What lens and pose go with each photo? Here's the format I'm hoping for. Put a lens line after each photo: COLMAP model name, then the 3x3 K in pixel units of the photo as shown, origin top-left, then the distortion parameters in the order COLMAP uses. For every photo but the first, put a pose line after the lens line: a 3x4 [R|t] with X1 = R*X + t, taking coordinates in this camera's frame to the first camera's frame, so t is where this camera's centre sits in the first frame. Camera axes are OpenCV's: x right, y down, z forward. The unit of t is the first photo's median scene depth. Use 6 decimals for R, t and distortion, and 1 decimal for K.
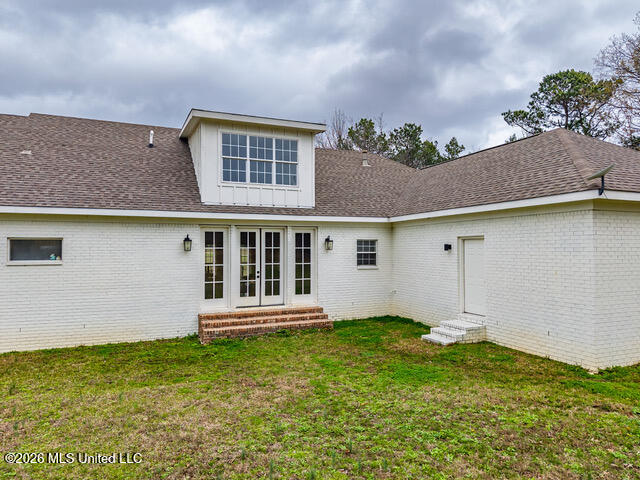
lens RADIAL K [[422.7, 0, 319.3], [0, 422.7, 240.8], [0, 0, 1]] dist [0.014729, -0.027853]
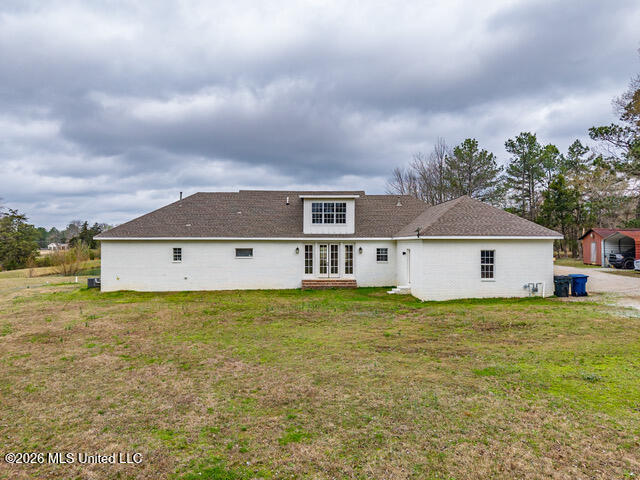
lens RADIAL K [[422.7, 0, 320.8], [0, 422.7, 240.5], [0, 0, 1]] dist [0.014729, -0.027853]
pose [[0.930267, 0.001538, -0.366880, 0.643913], [0.003557, 0.999906, 0.013210, -0.074756], [0.366866, -0.013593, 0.930174, -1.104181]]
